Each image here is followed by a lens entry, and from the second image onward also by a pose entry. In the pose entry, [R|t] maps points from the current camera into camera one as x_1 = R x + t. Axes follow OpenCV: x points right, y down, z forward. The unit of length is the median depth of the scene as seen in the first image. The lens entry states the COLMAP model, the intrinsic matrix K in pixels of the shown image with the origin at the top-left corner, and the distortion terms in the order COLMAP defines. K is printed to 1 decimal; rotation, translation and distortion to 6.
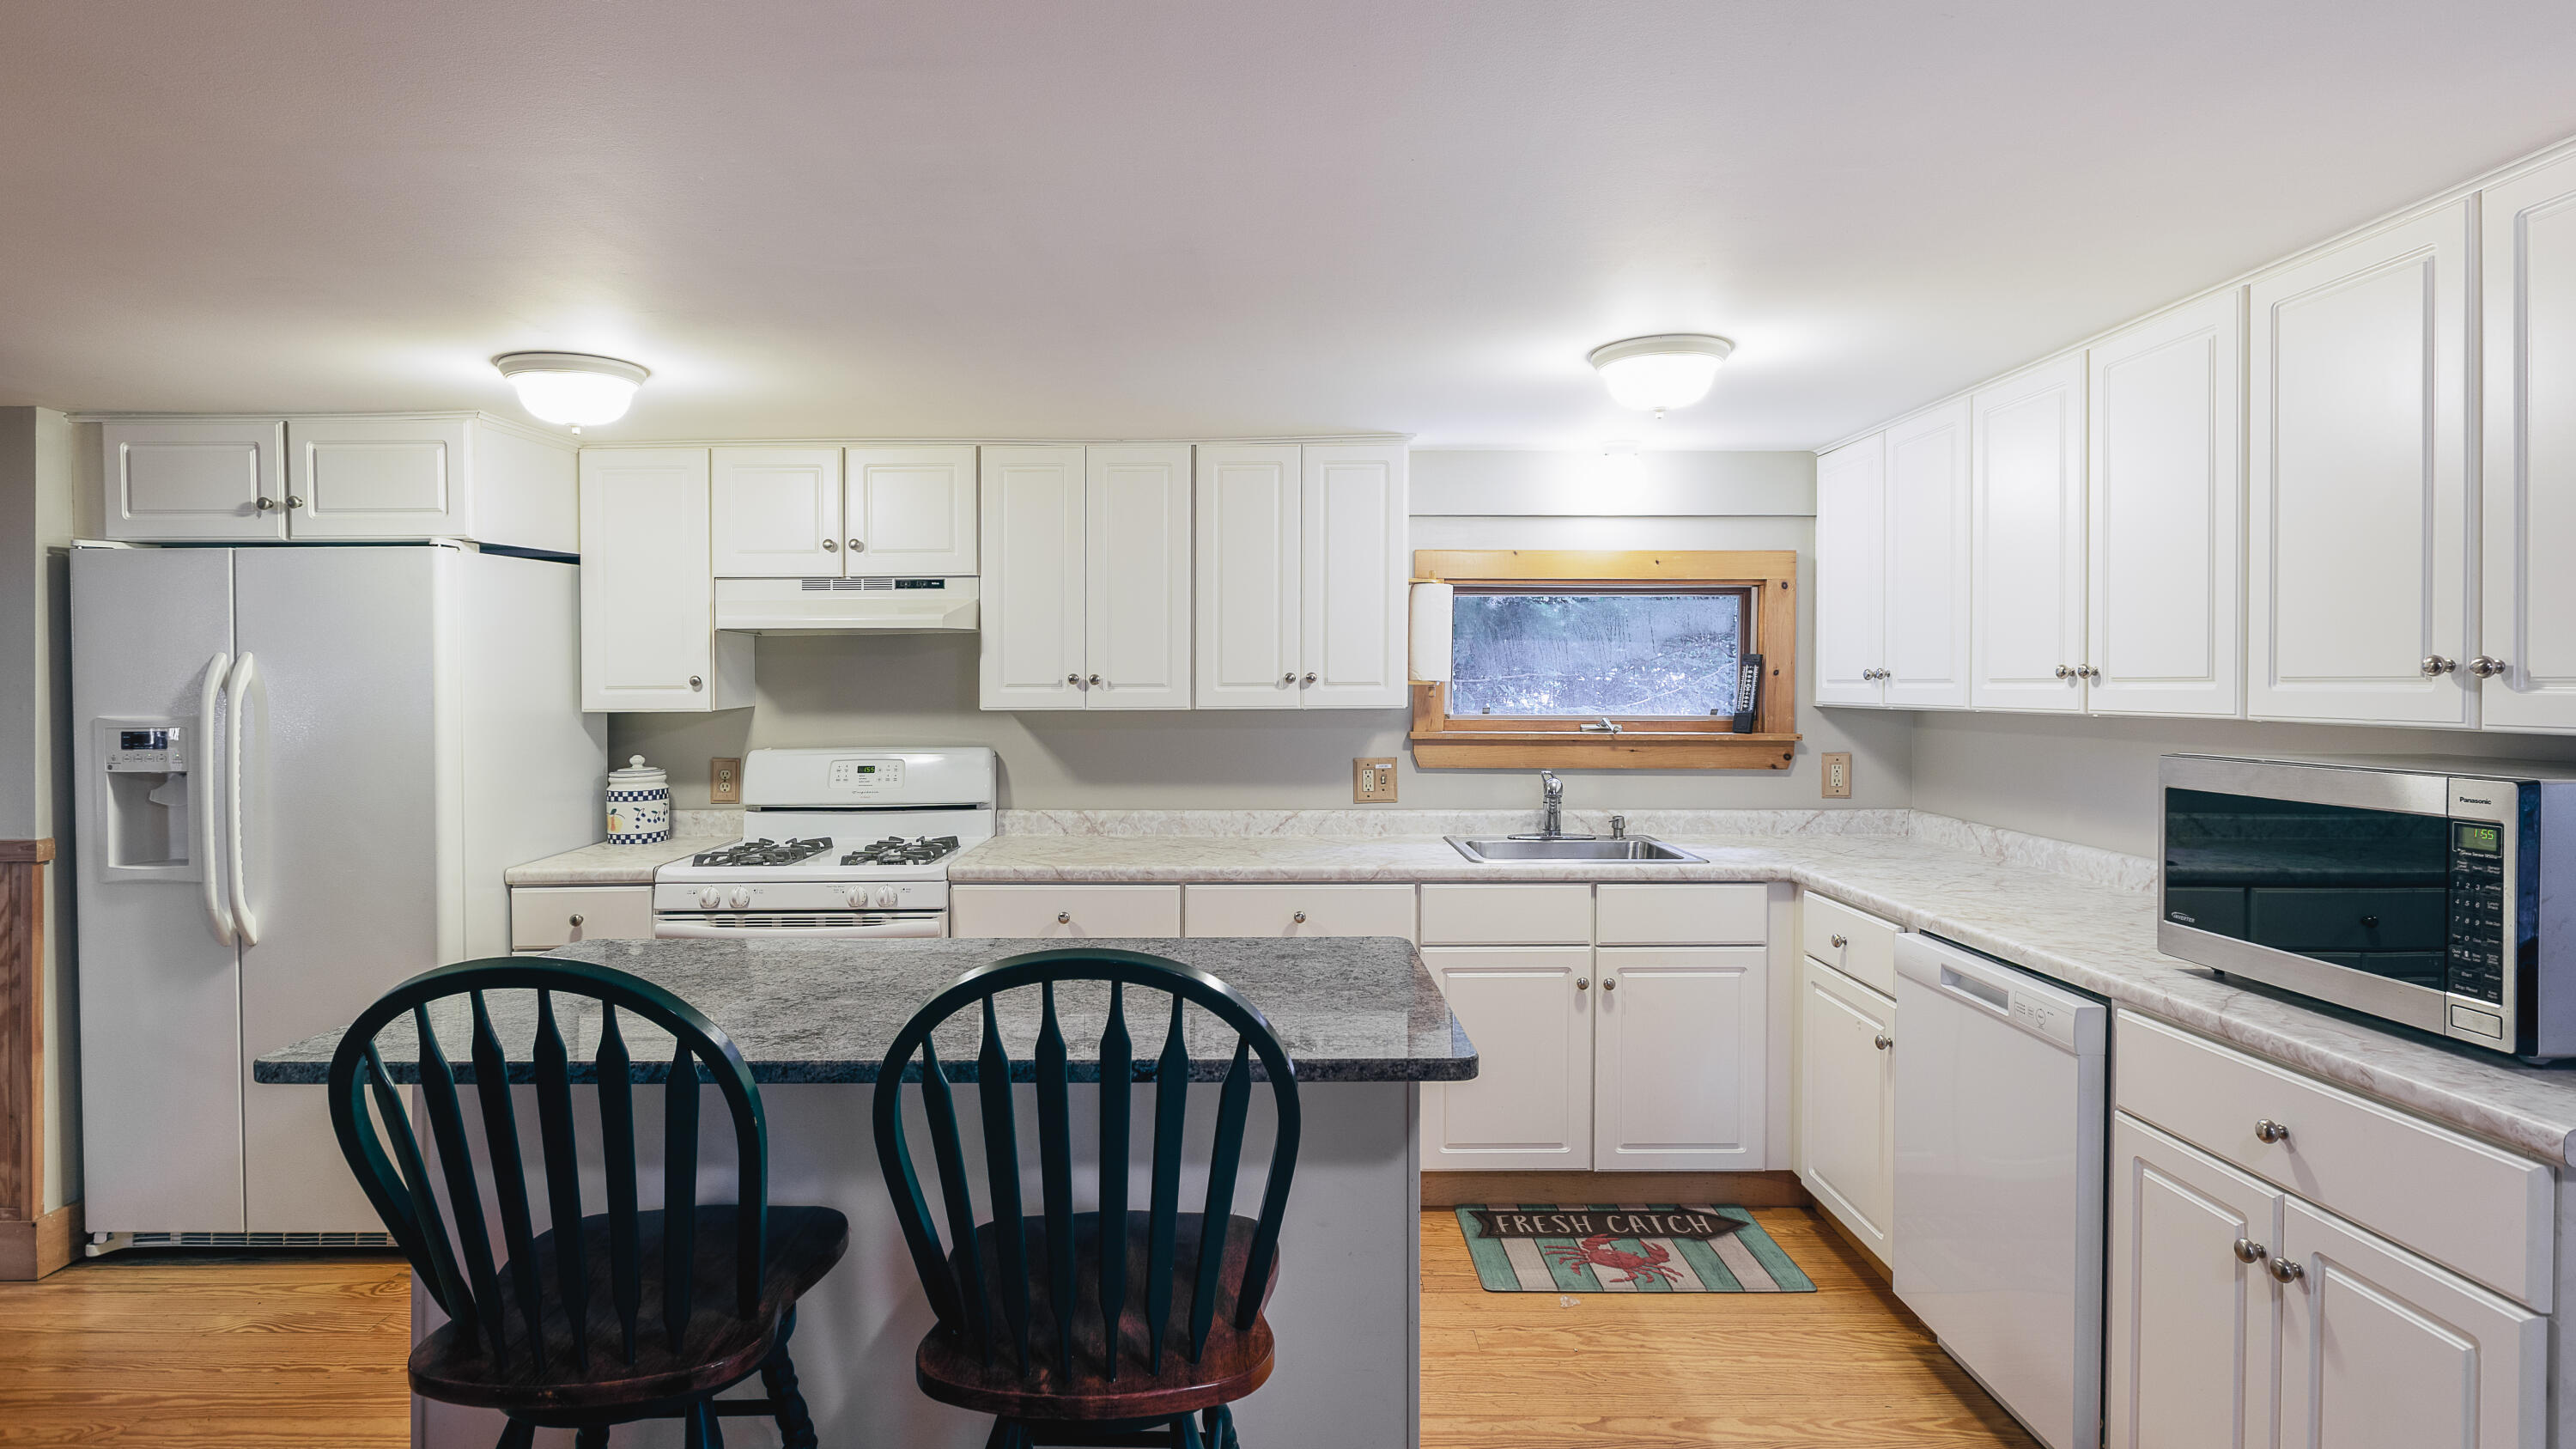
lens RADIAL K [[1223.7, 0, 1302.6], [0, 1223.7, 710.2], [0, 0, 1]] dist [-0.005248, 0.000819]
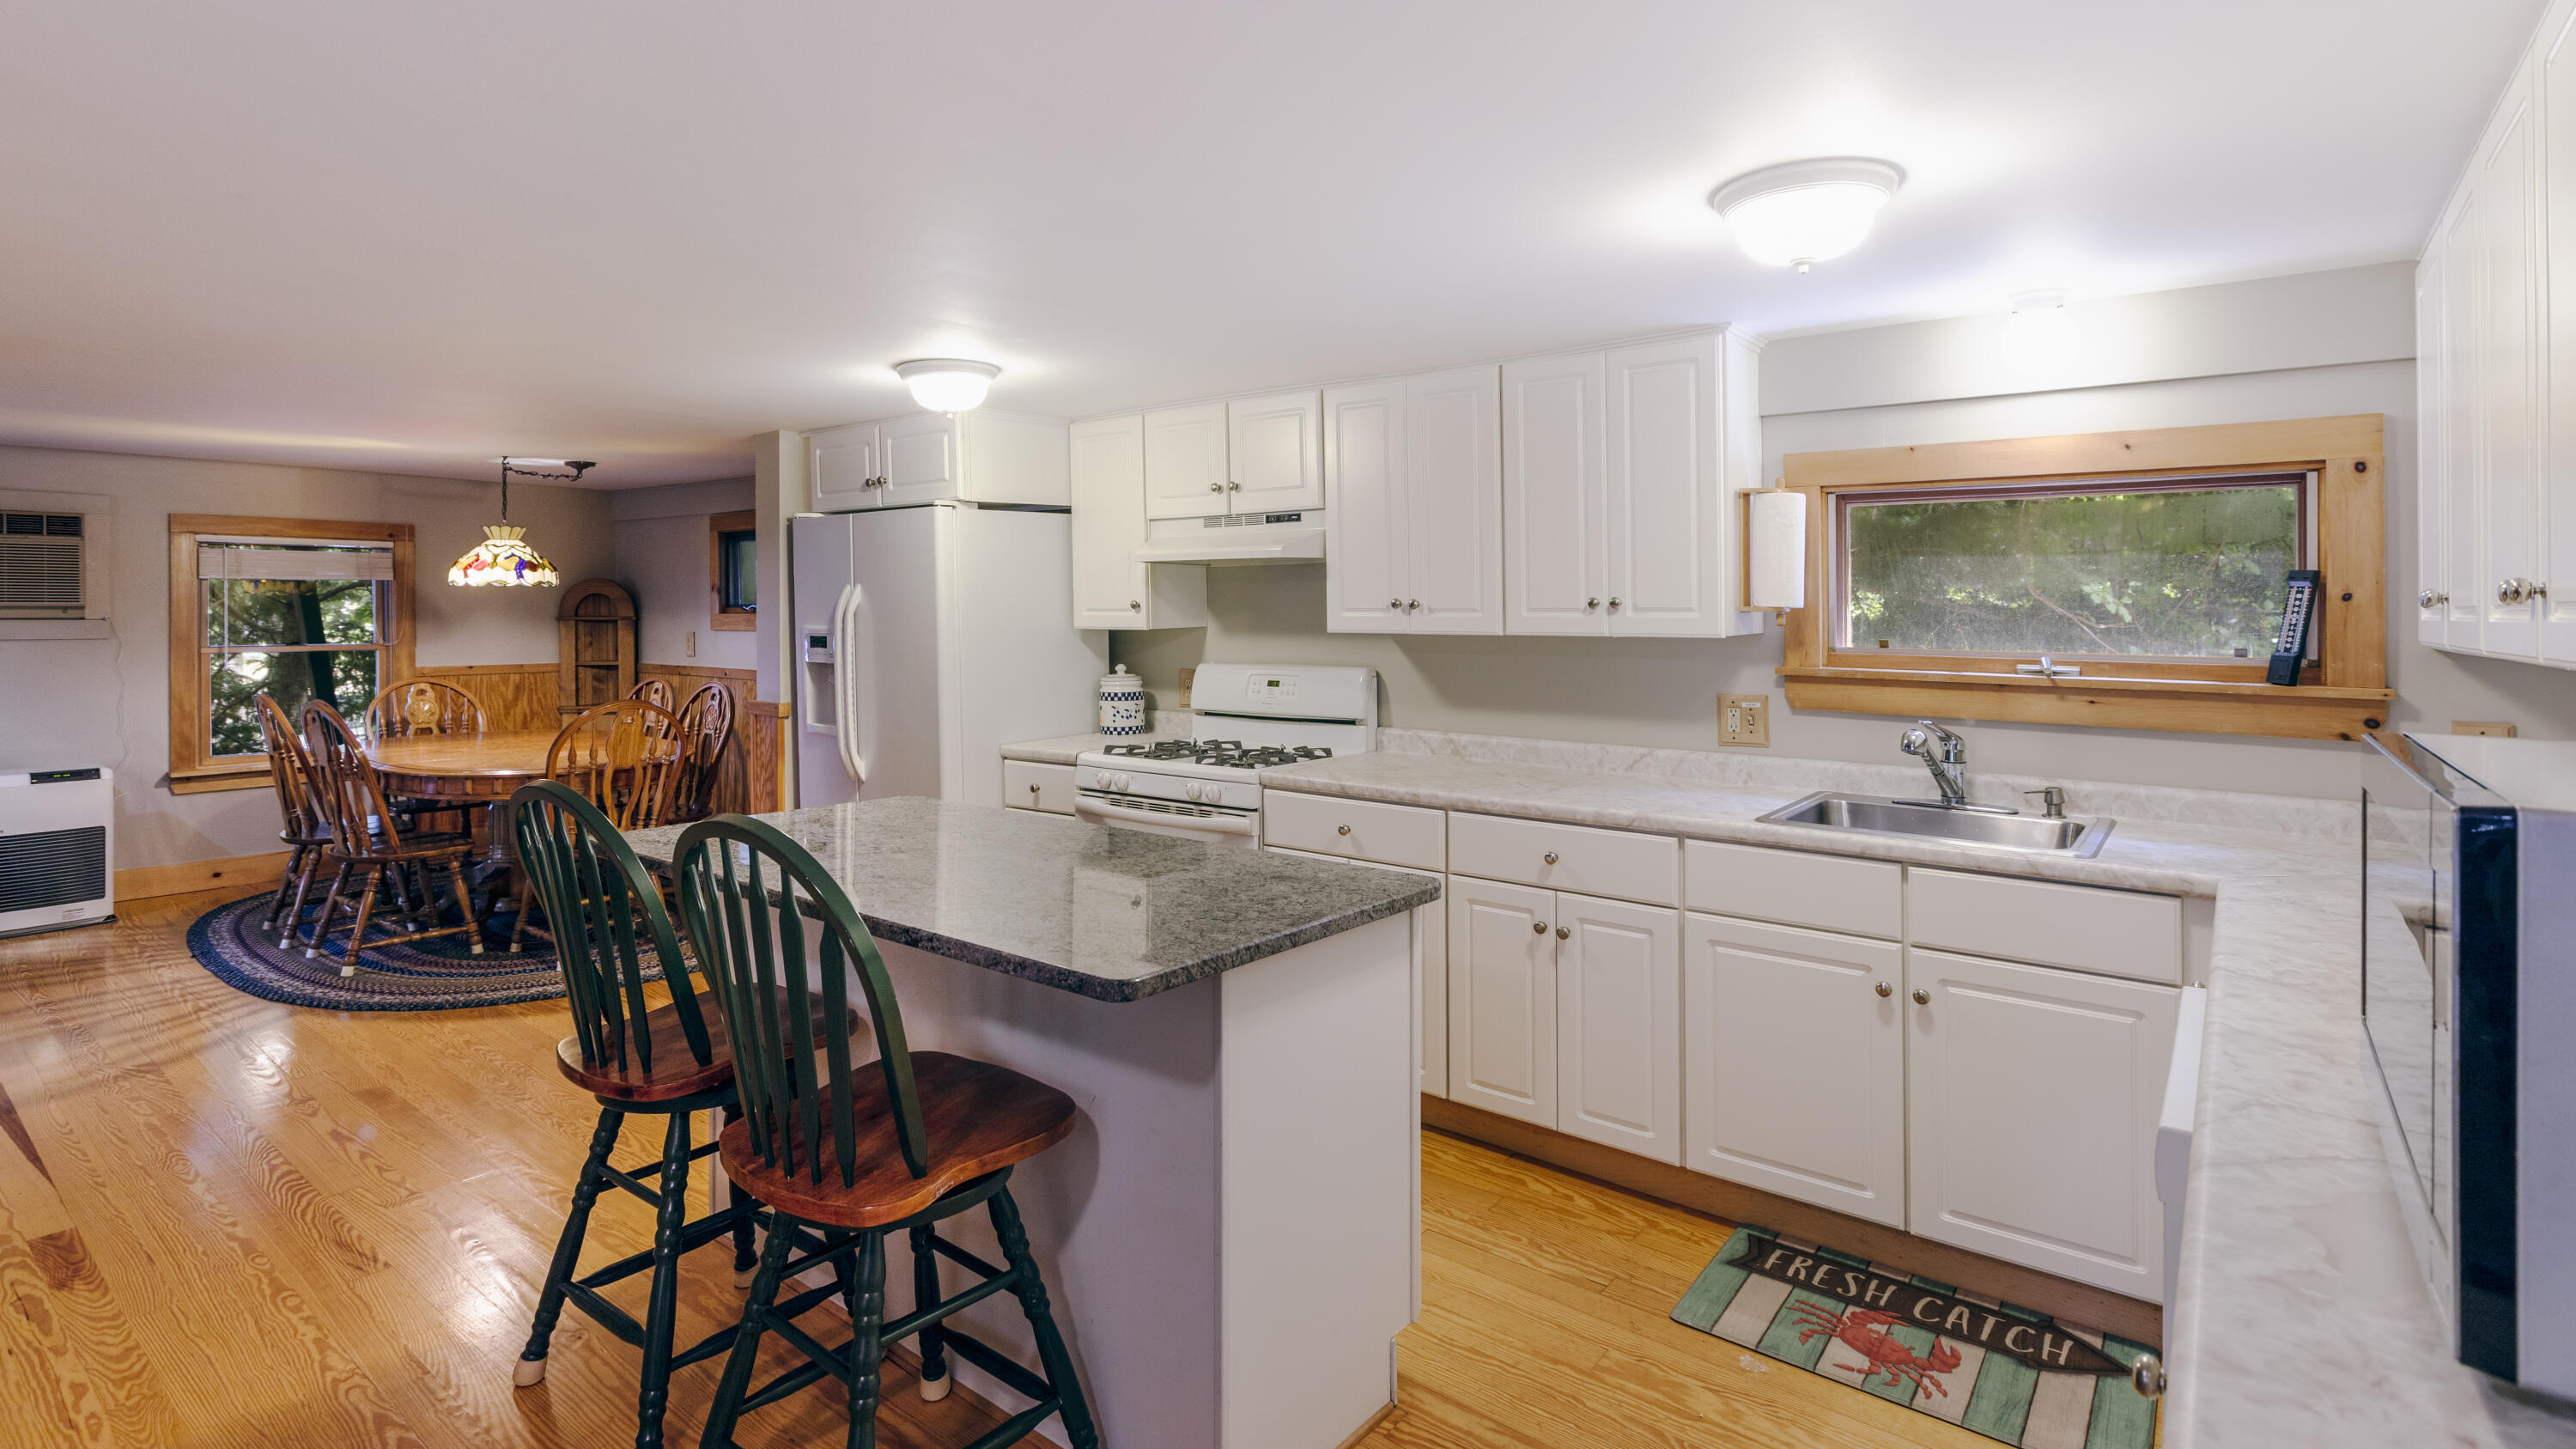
lens RADIAL K [[1223.7, 0, 1294.8], [0, 1223.7, 620.9], [0, 0, 1]] dist [-0.005248, 0.000819]
pose [[0.788804, 0.010890, -0.614549, 0.385644], [-0.018484, 0.999811, -0.006008, -0.003053], [0.614367, 0.016098, 0.788856, 0.128552]]
